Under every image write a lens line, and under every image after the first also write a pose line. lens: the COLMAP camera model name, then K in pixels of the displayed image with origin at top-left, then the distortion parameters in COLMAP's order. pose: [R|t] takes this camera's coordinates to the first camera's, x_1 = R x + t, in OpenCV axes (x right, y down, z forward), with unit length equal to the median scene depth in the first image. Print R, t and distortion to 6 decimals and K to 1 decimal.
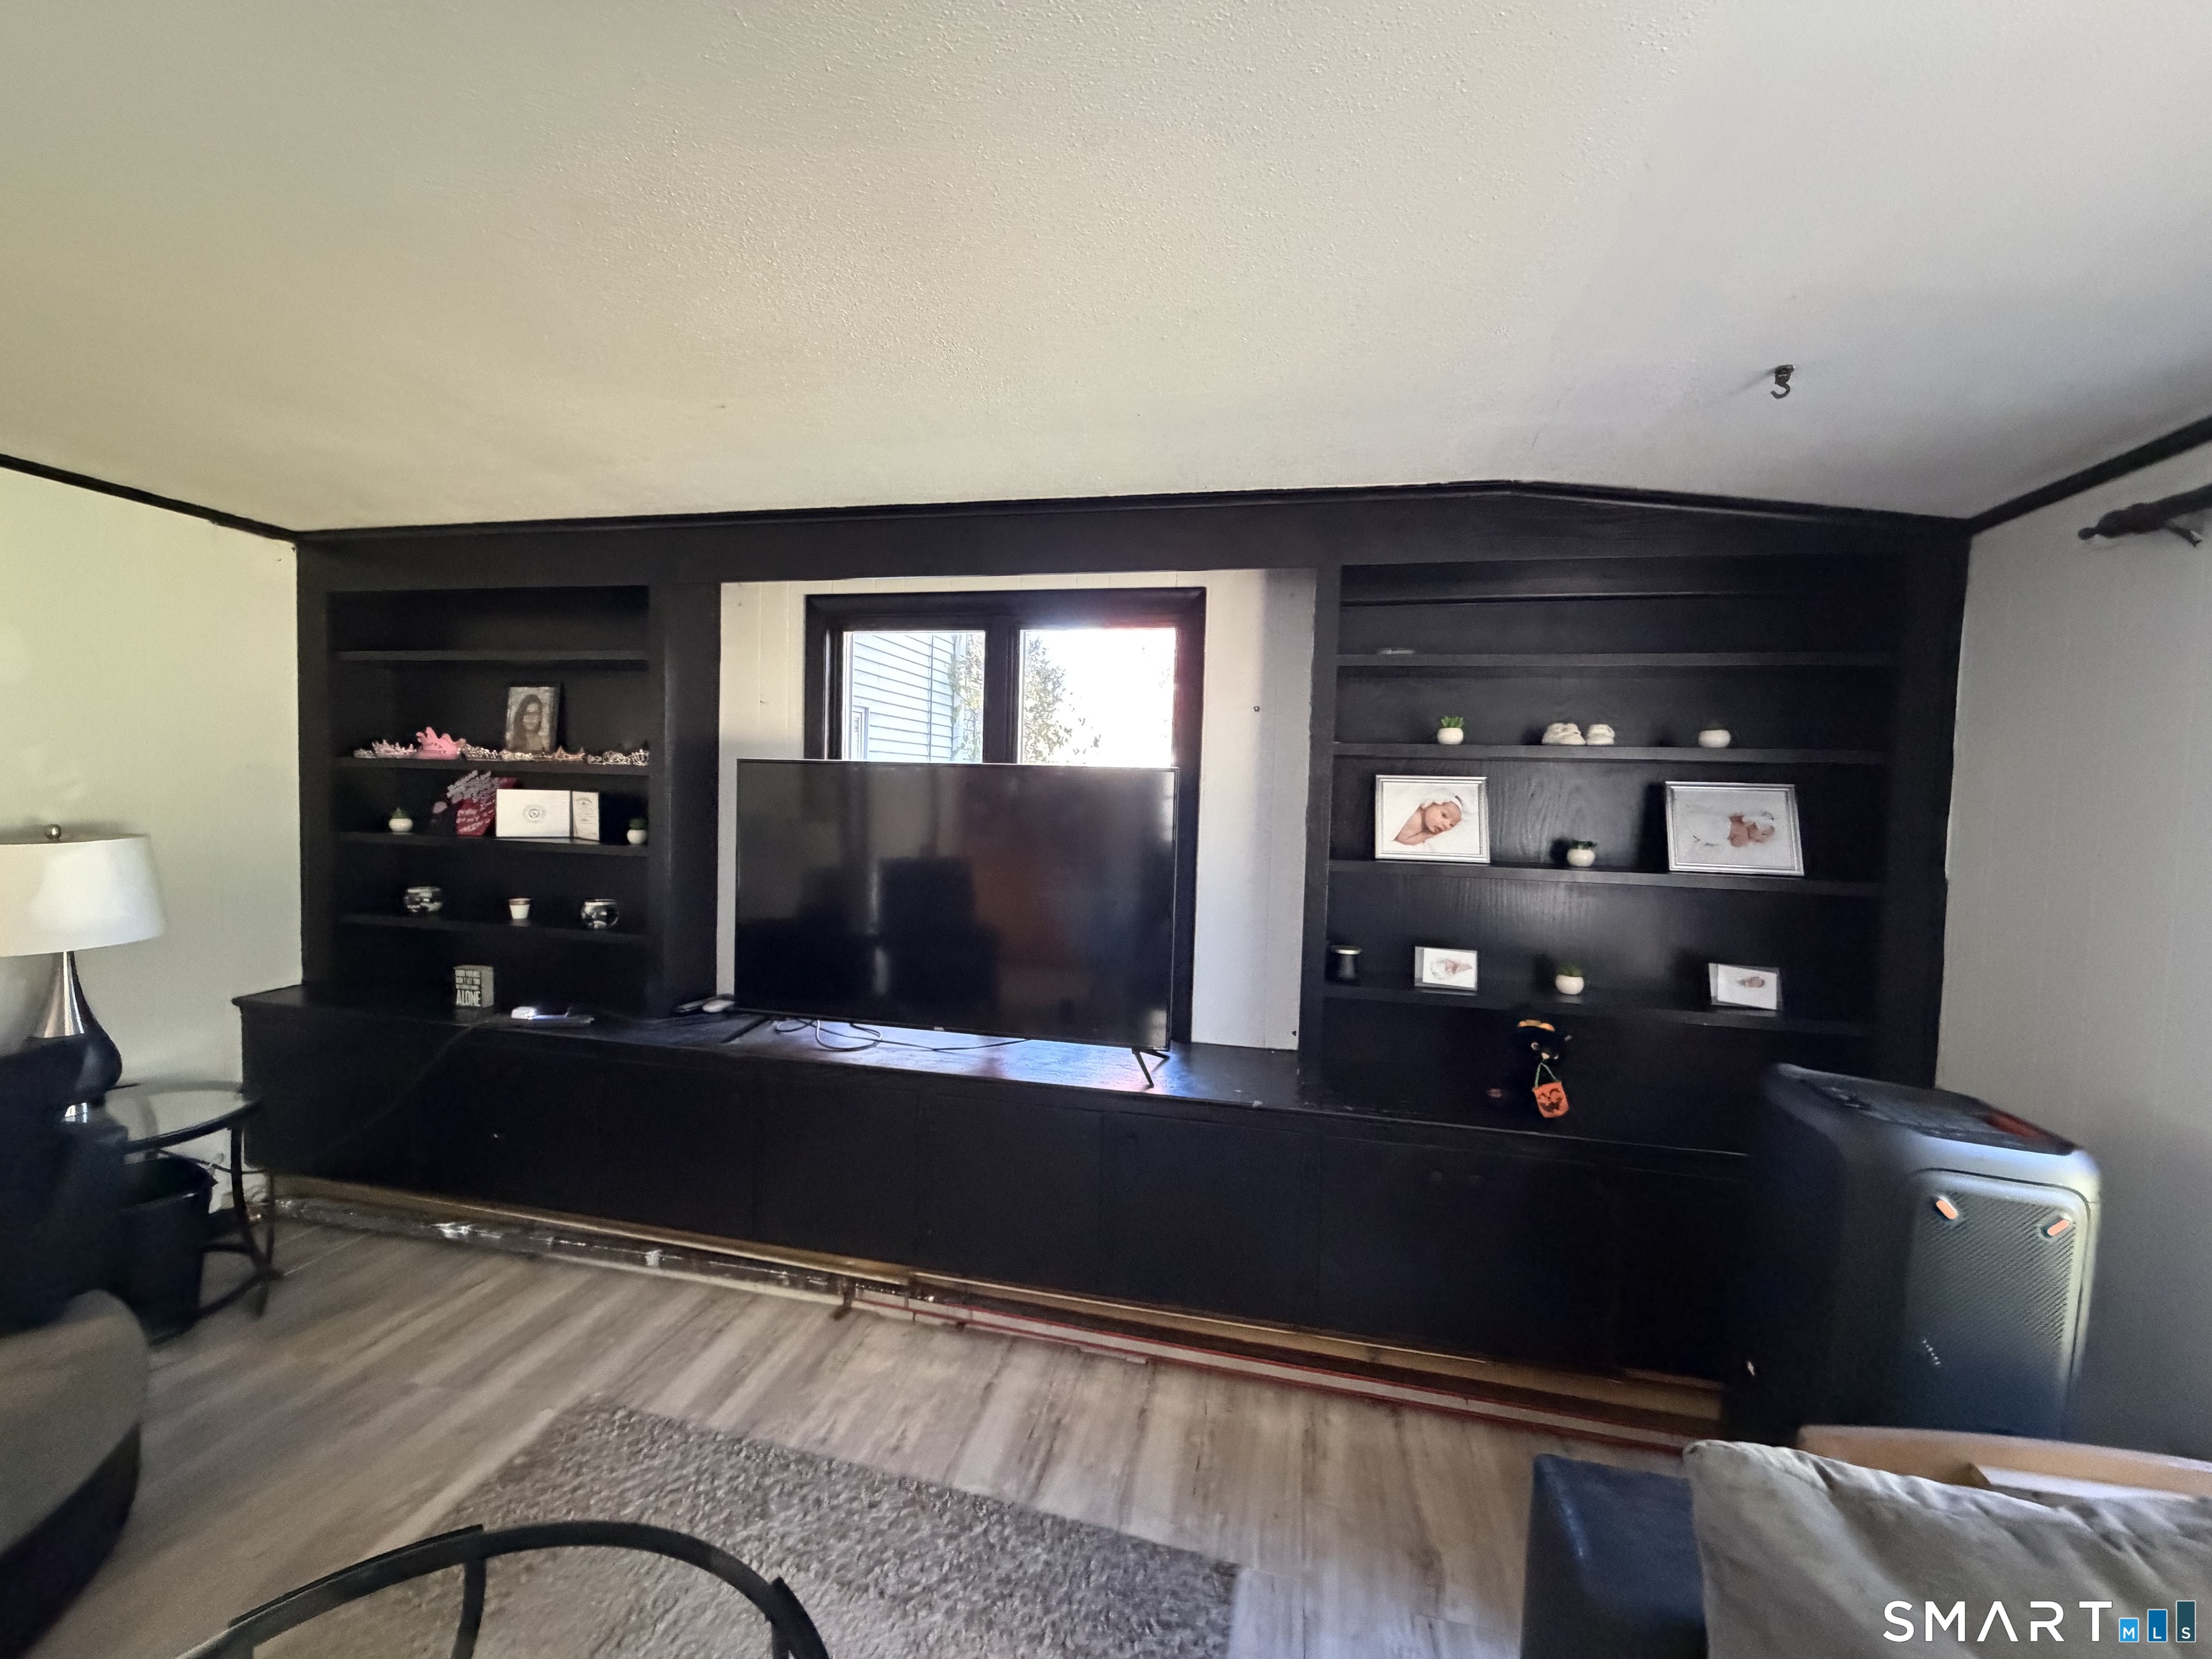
lens RADIAL K [[912.6, 0, 1106.0], [0, 912.6, 829.5], [0, 0, 1]] dist [0.000369, 0.000074]
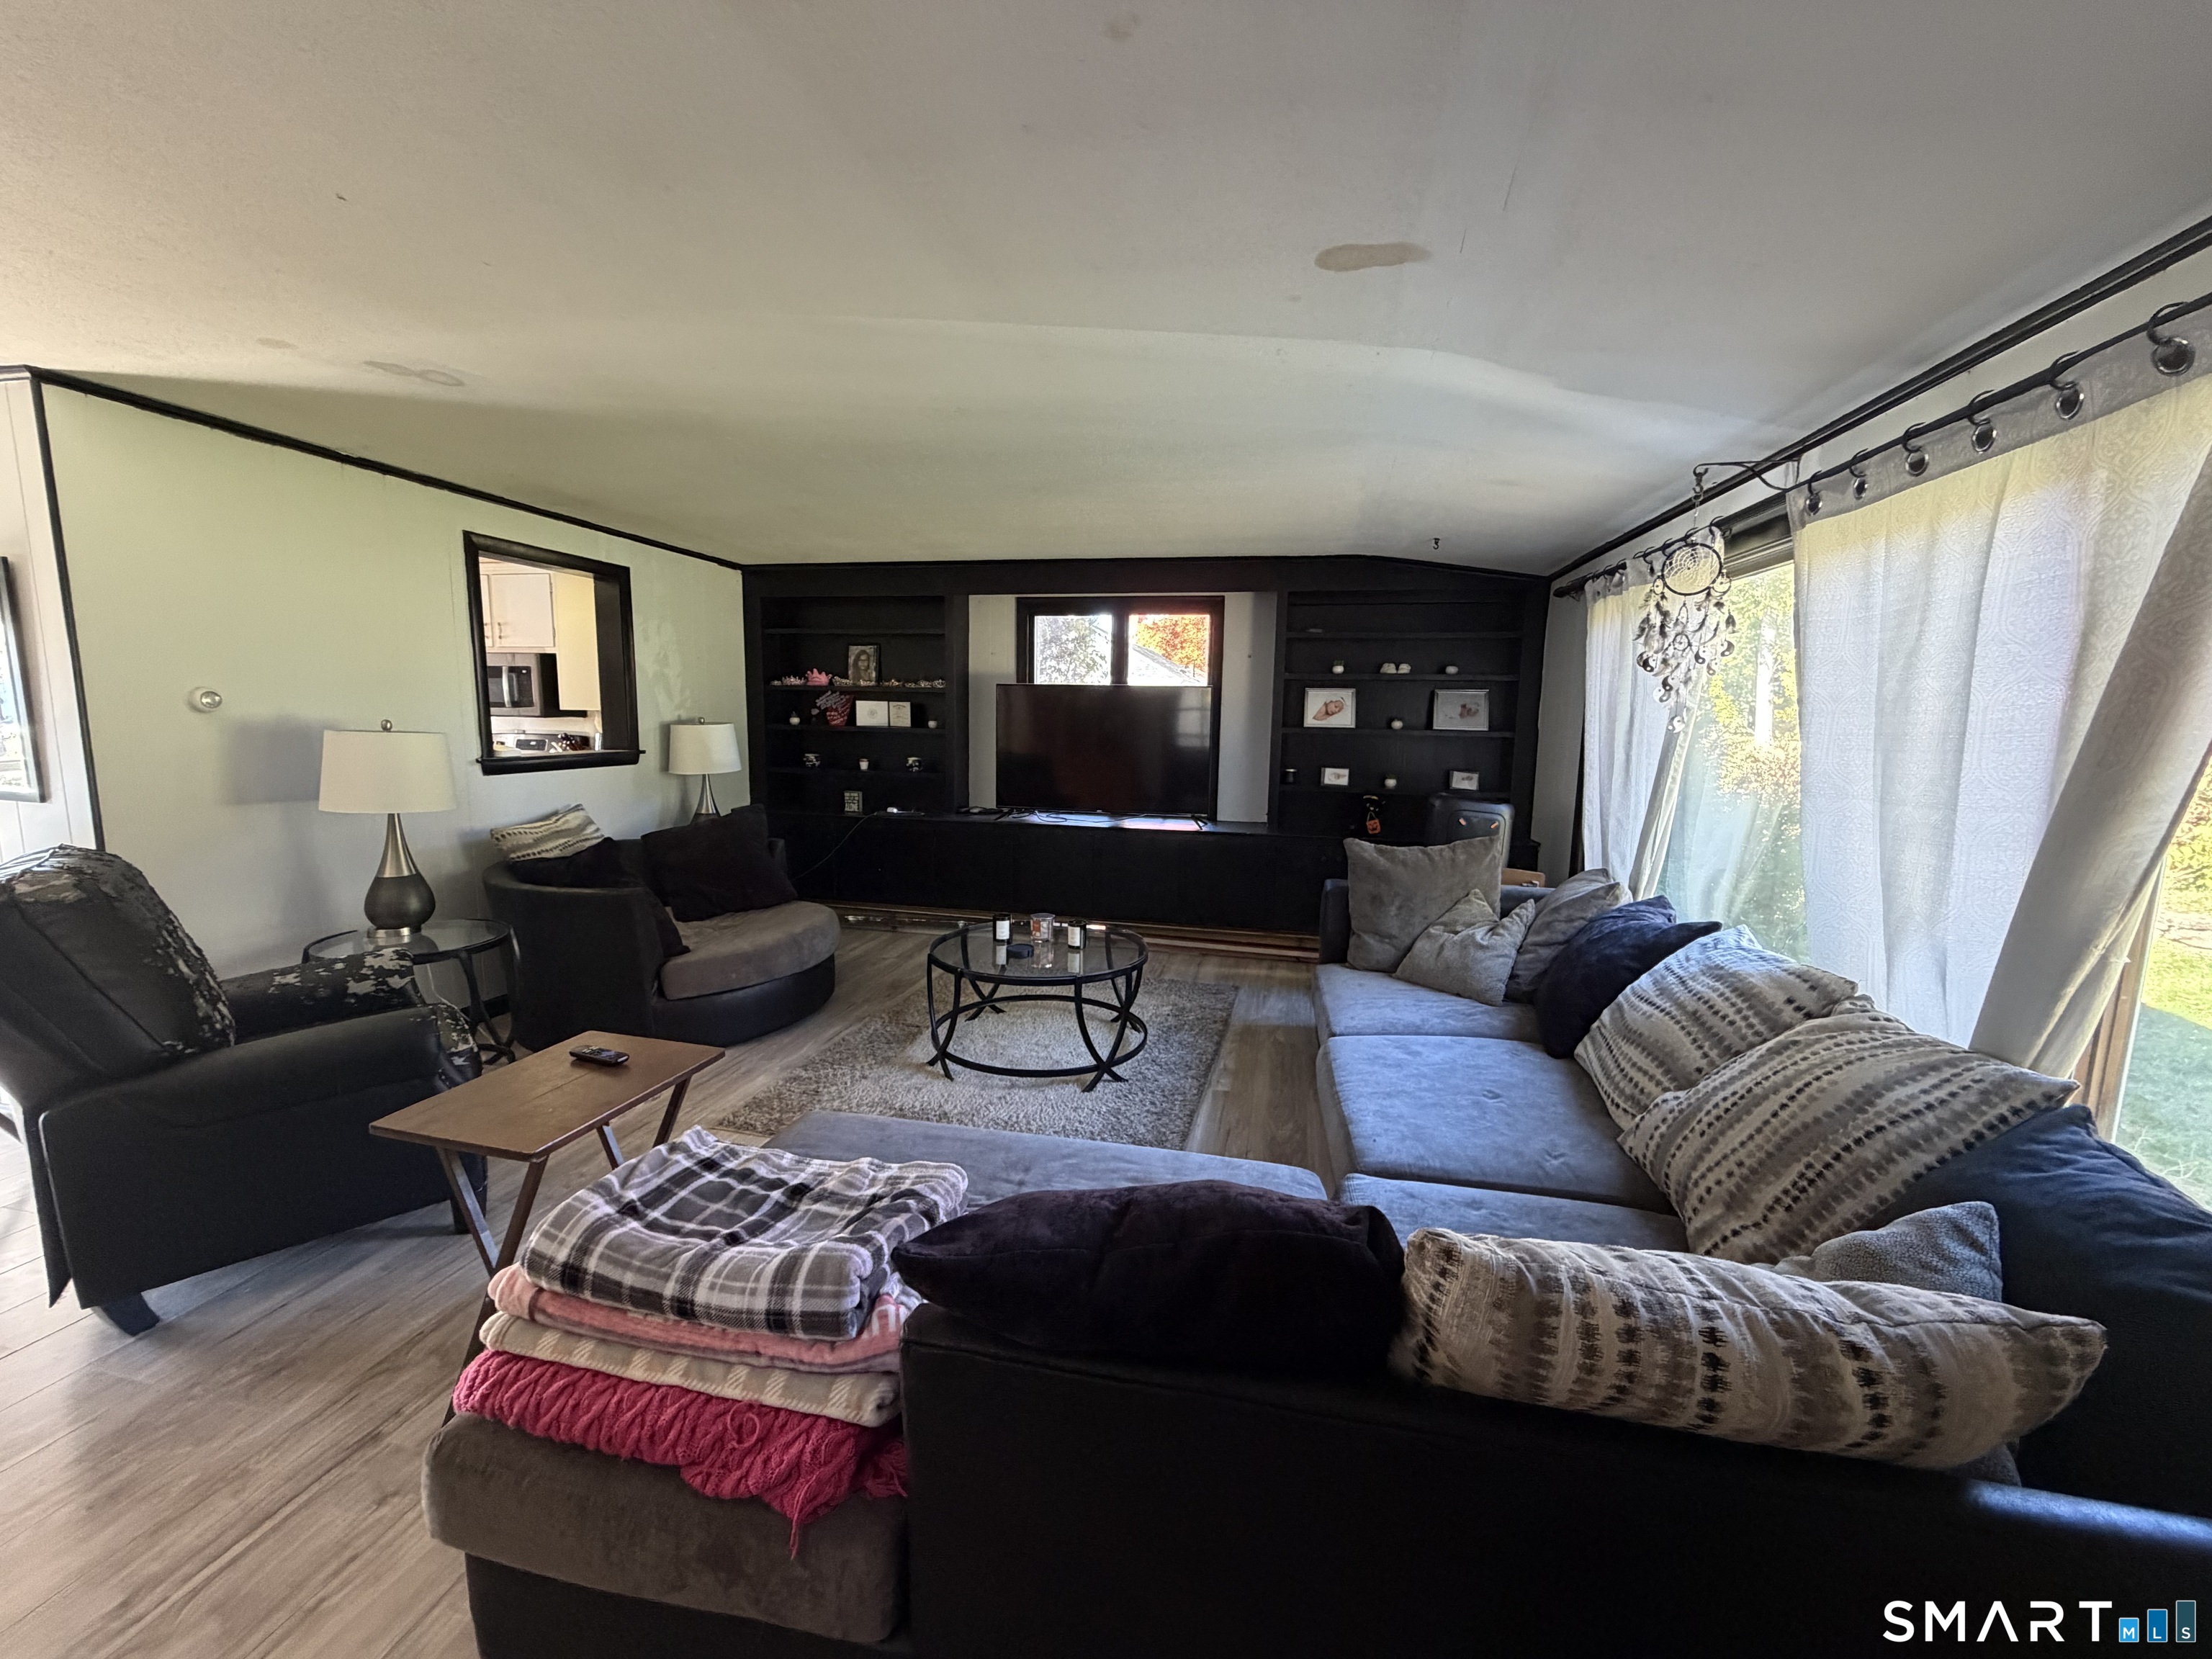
lens RADIAL K [[883.3, 0, 1106.0], [0, 883.3, 829.5], [0, 0, 1]] dist [0.000268, 0.000057]
pose [[0.999958, -0.009161, 0.000968, -0.166109], [0.009043, 0.996236, 0.086206, 0.082624], [-0.001754, -0.086194, 0.996277, -1.030057]]
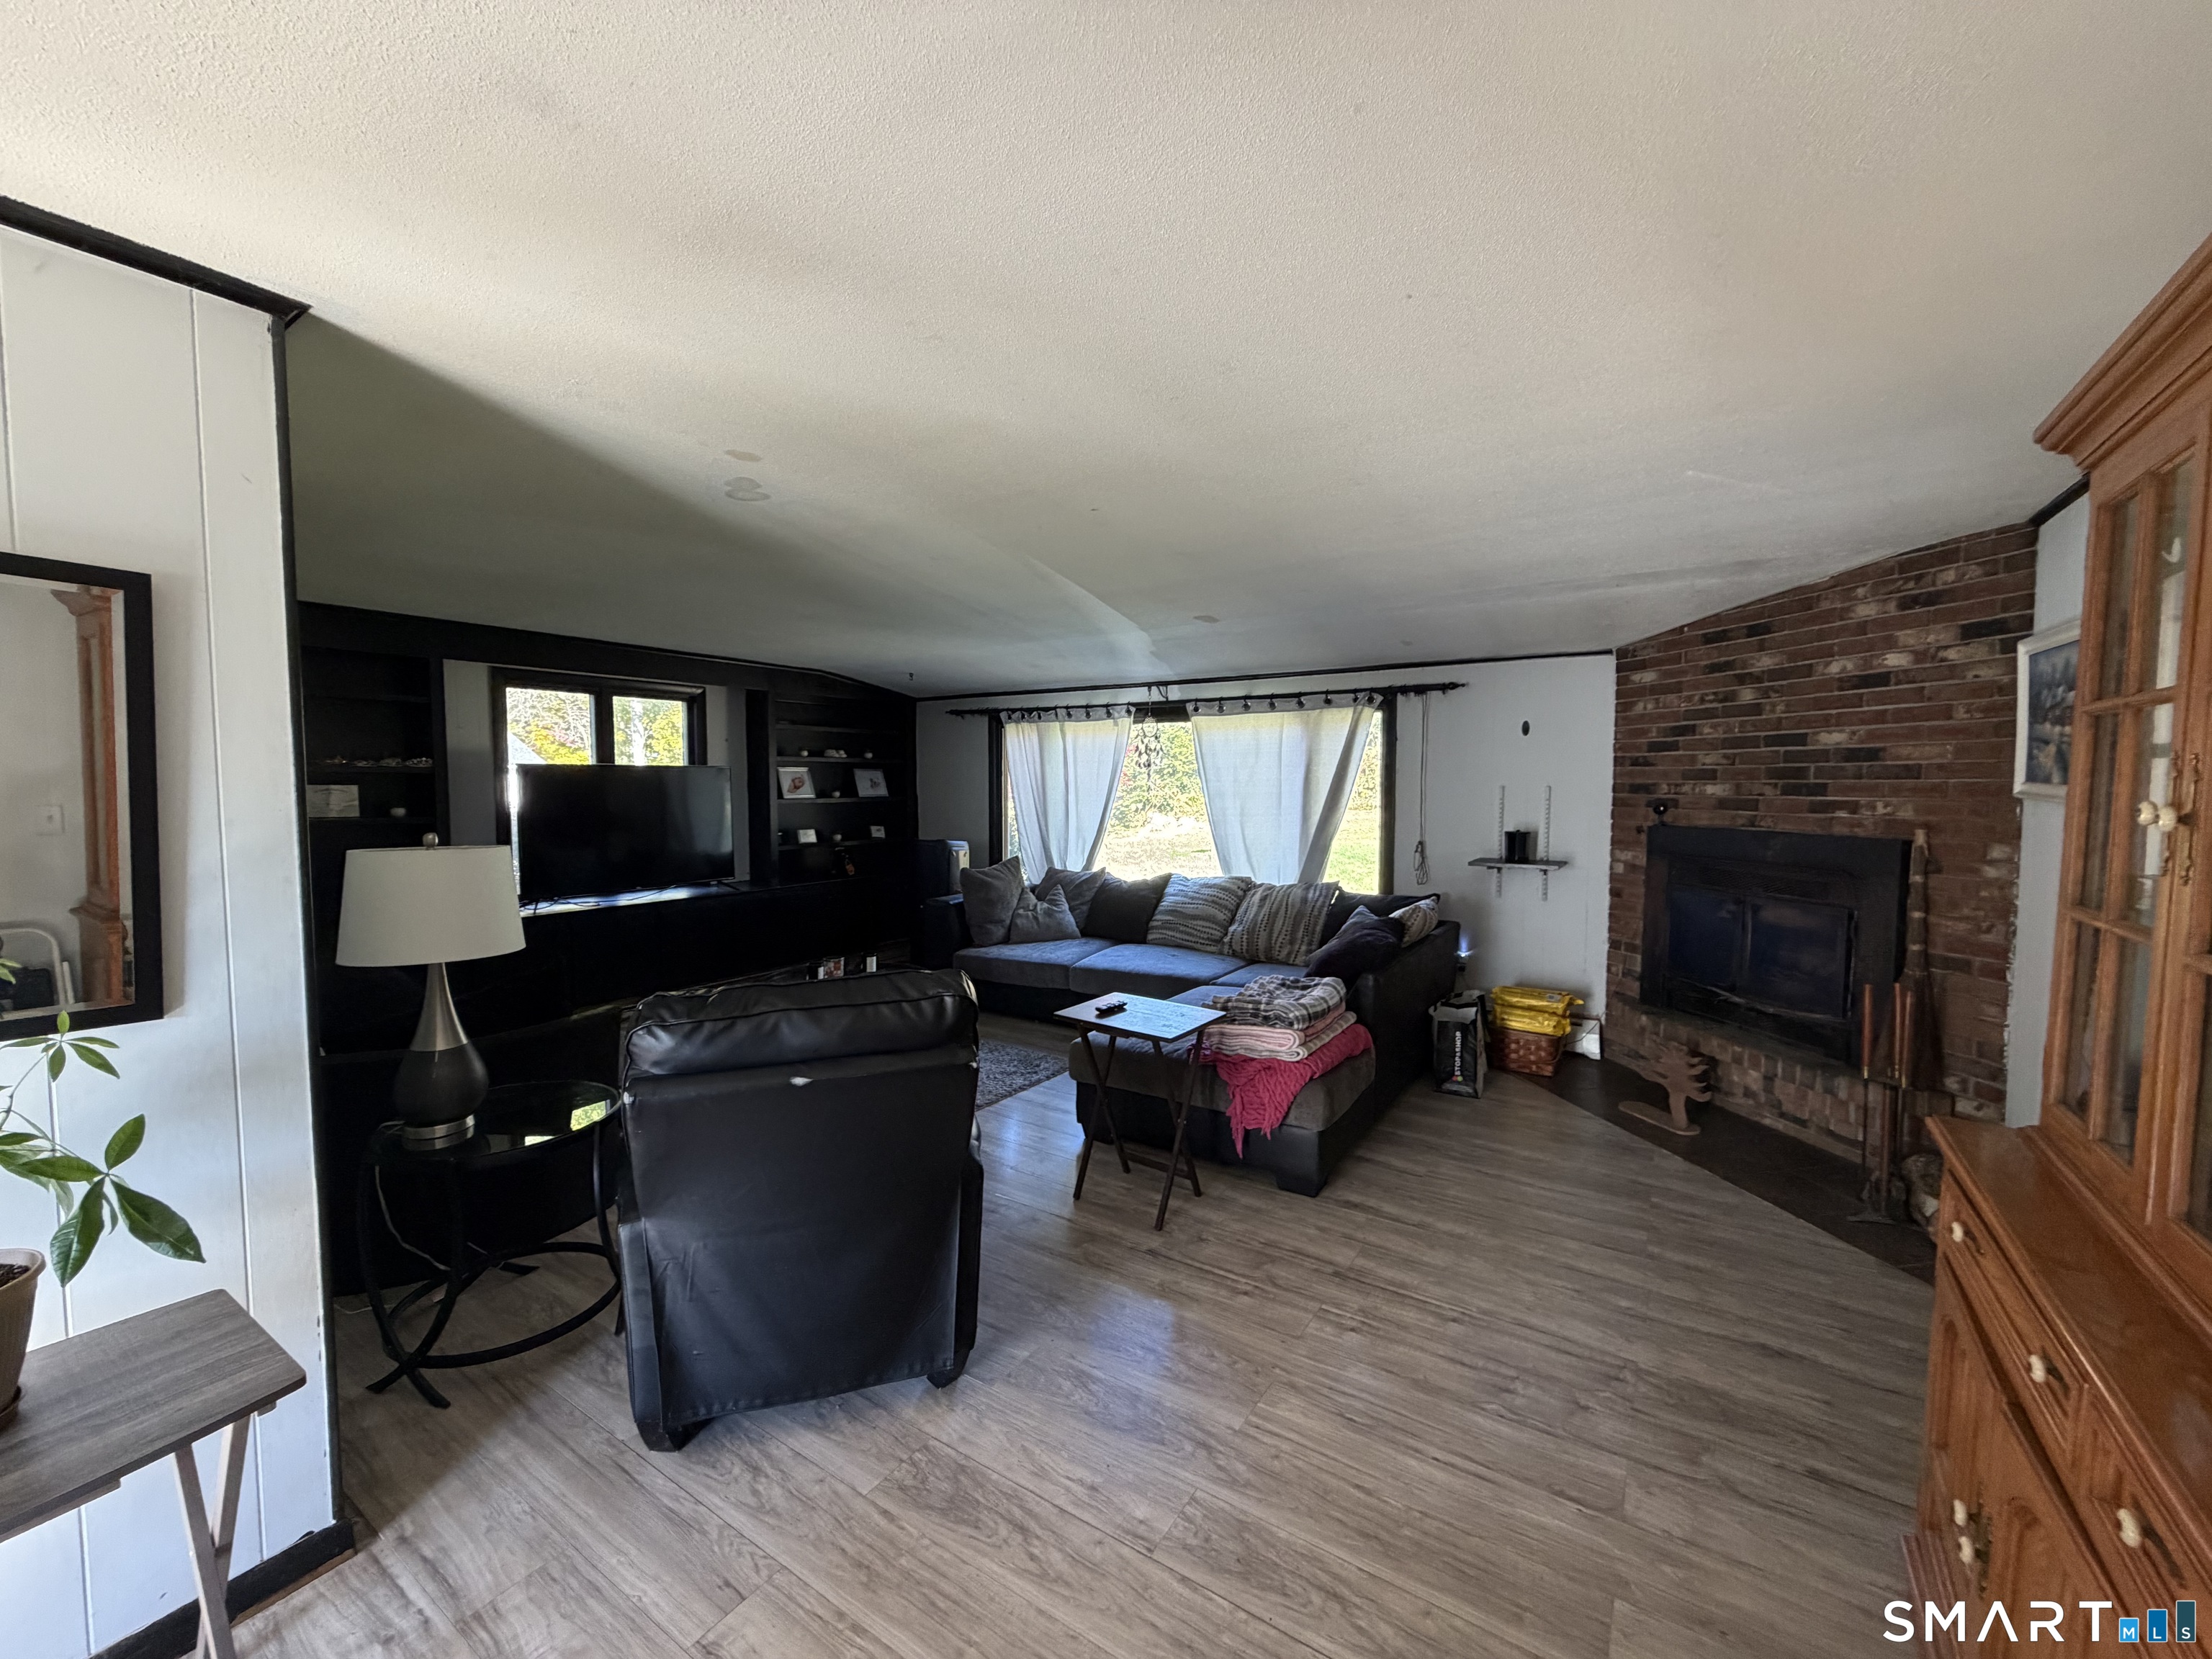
lens RADIAL K [[883.3, 0, 1106.0], [0, 883.3, 829.5], [0, 0, 1]] dist [0.000268, 0.000057]
pose [[0.358473, -0.077482, 0.930319, -1.662091], [0.051396, 0.996676, 0.063205, 0.006141], [-0.932124, 0.025158, 0.361264, -0.766319]]
